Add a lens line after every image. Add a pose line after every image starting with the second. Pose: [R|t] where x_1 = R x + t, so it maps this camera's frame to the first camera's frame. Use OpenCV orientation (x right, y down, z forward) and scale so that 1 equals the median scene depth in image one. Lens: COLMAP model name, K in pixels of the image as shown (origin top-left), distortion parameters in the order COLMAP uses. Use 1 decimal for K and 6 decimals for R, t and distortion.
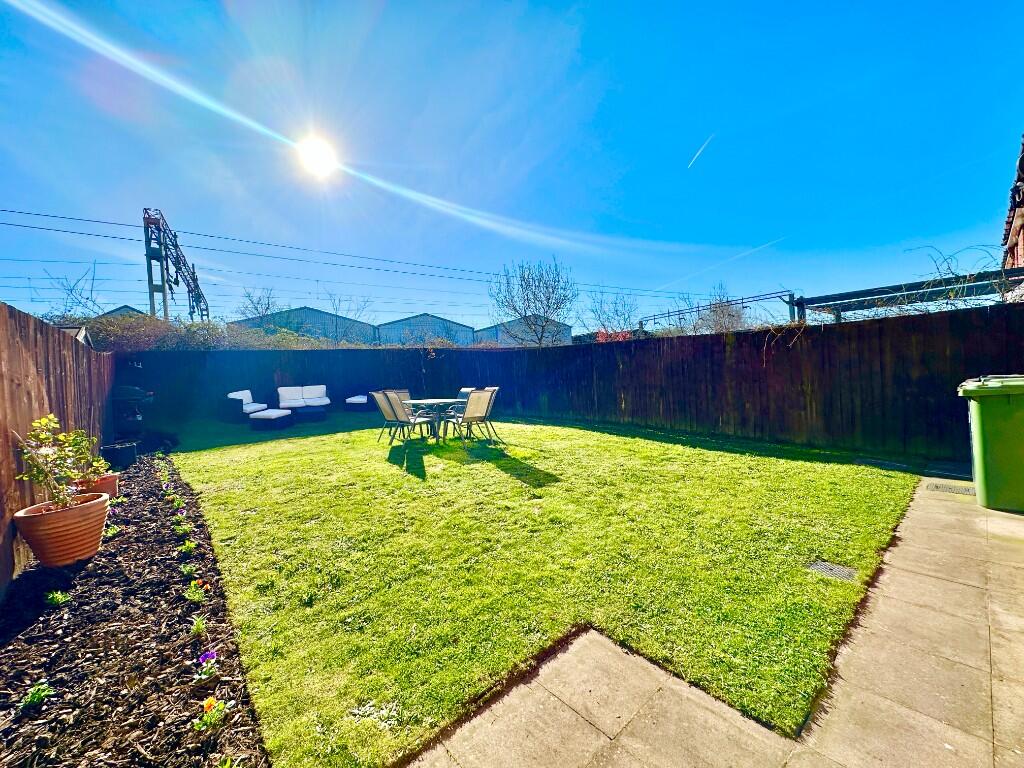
lens RADIAL K [[407.8, 0, 509.4], [0, 407.8, 383.3], [0, 0, 1]] dist [-0.002473, 0.000064]
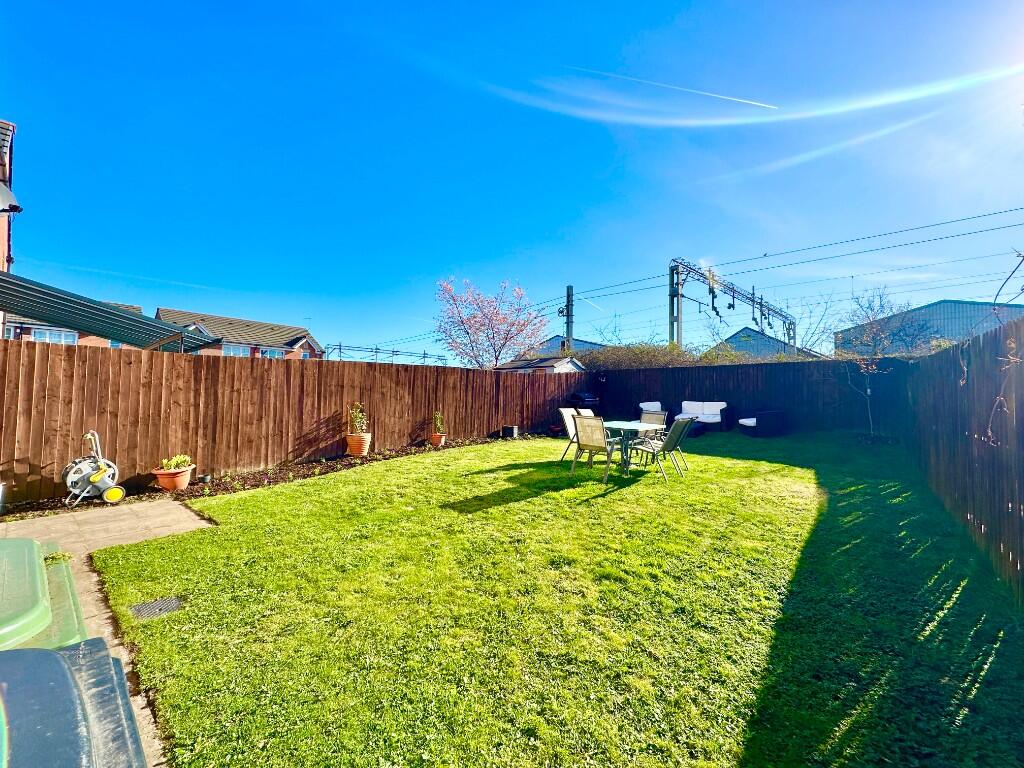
lens RADIAL K [[407.8, 0, 509.4], [0, 407.8, 383.3], [0, 0, 1]] dist [-0.002473, 0.000064]
pose [[0.164429, 0.025783, -0.986052, 0.438342], [-0.049809, 0.998600, 0.017805, -0.034874], [0.985130, 0.046187, 0.165483, 0.382874]]
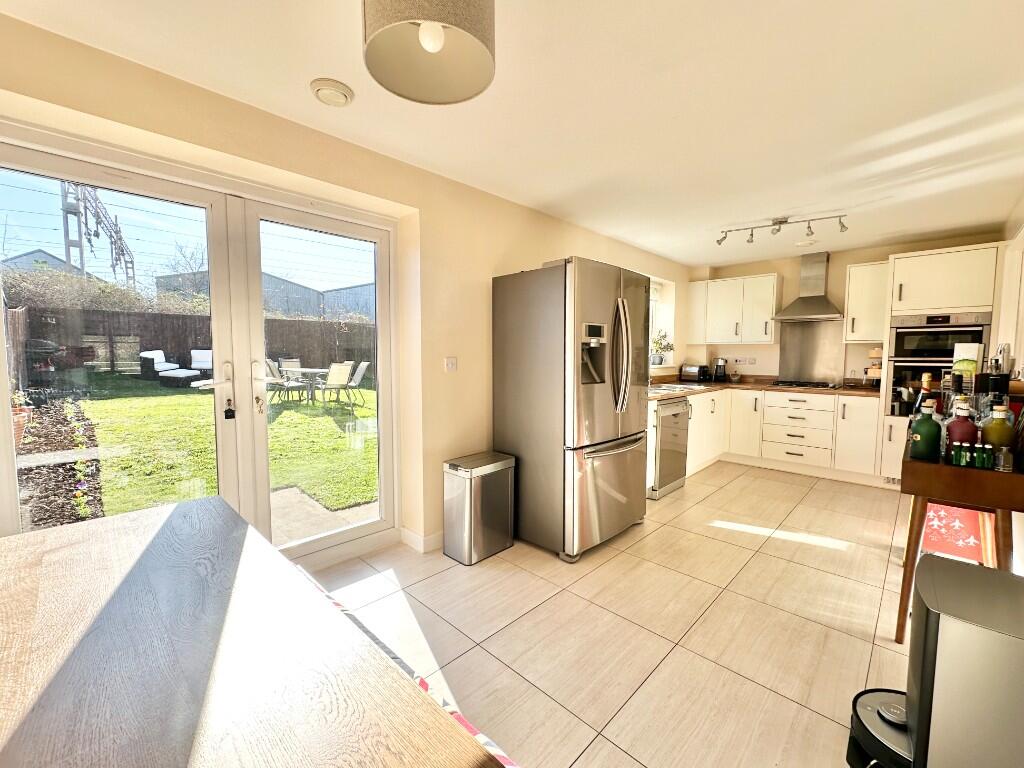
lens RADIAL K [[423.5, 0, 509.4], [0, 423.5, 383.0], [0, 0, 1]] dist [-0.002465, 0.000339]
pose [[0.994266, 0.063208, 0.086250, 0.190609], [-0.067365, 0.996660, 0.046163, -0.011736], [-0.083044, -0.051709, 0.995203, -0.204524]]
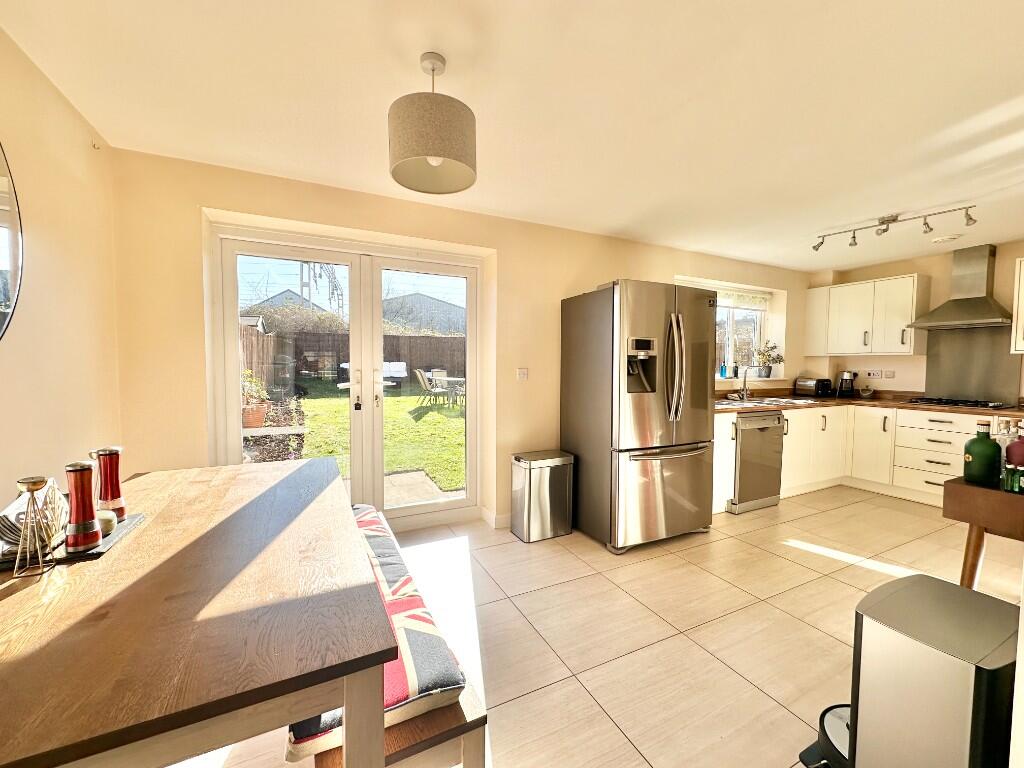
lens RADIAL K [[407.8, 0, 509.4], [0, 407.8, 383.3], [0, 0, 1]] dist [-0.002473, 0.000064]
pose [[0.964602, 0.082757, -0.250390, 0.239194], [-0.073955, 0.996274, 0.044378, -0.014260], [0.253129, -0.024290, 0.967127, -0.232886]]
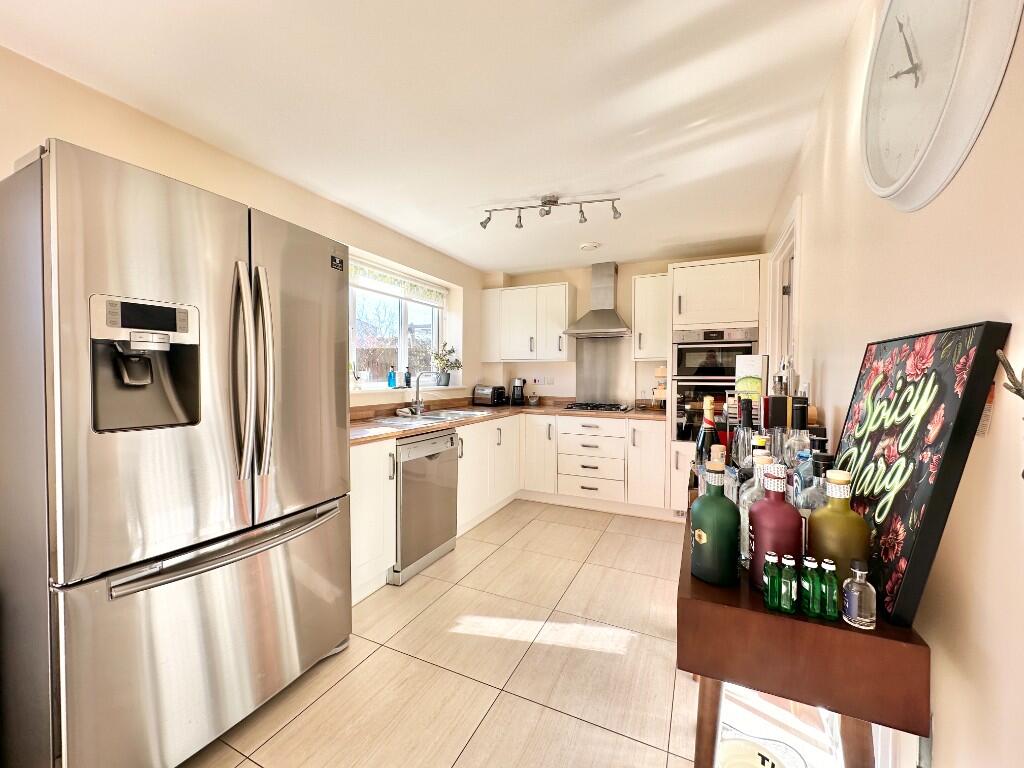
lens RADIAL K [[407.8, 0, 509.4], [0, 407.8, 383.3], [0, 0, 1]] dist [-0.002473, 0.000064]
pose [[0.913164, 0.061989, 0.402850, 0.294612], [-0.057162, 0.998076, -0.024009, -0.018069], [-0.403563, -0.001104, 0.914951, -0.113793]]
